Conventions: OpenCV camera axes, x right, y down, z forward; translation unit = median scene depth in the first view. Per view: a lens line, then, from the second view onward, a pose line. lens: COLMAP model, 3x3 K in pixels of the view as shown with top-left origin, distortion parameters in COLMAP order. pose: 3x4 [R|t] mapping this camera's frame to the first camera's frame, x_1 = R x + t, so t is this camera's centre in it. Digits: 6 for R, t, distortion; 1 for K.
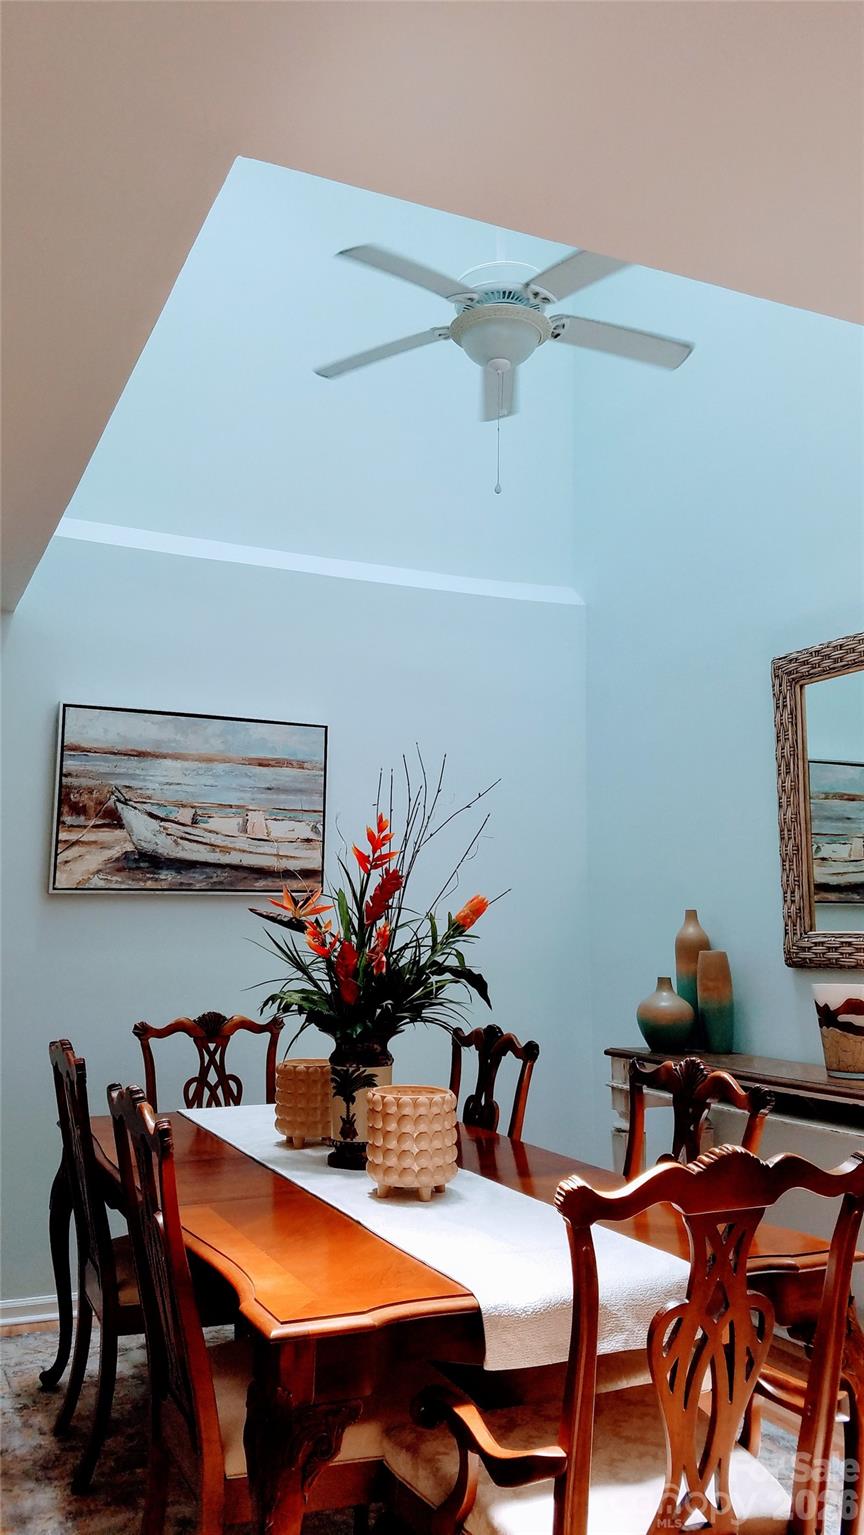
lens RADIAL K [[1208.8, 0, 432.0], [0, 1208.8, 767.5], [0, 0, 1]] dist [0.268062, -0.525773]
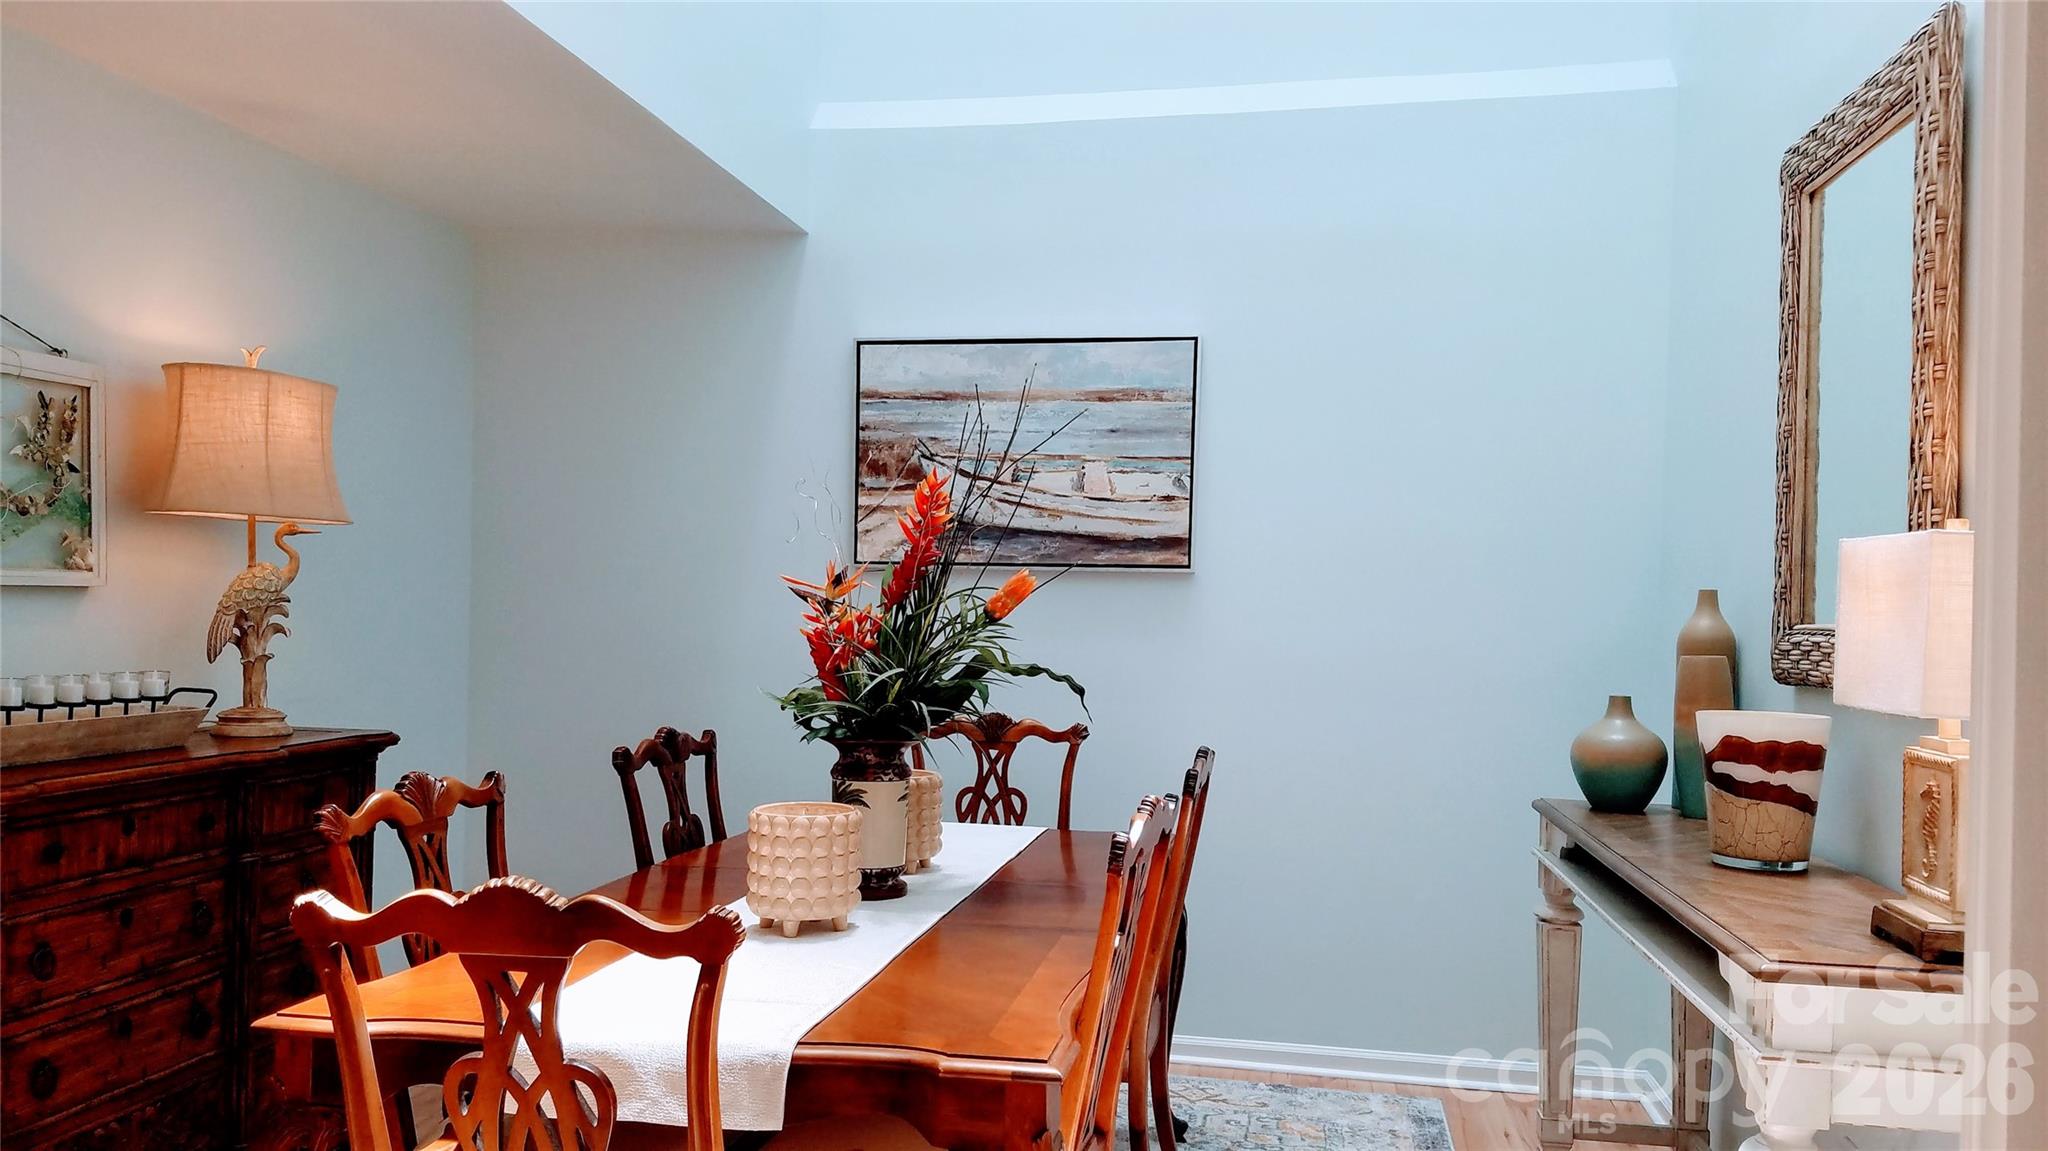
lens RADIAL K [[1612.7, 0, 981.2], [0, 1612.7, 636.4], [0, 0, 1]] dist [0.268062, -0.525773]
pose [[0.812895, 0.020595, -0.582046, 0.413399], [0.062848, 0.990437, 0.122821, 0.015972], [0.579009, -0.136421, 0.803827, 0.133596]]
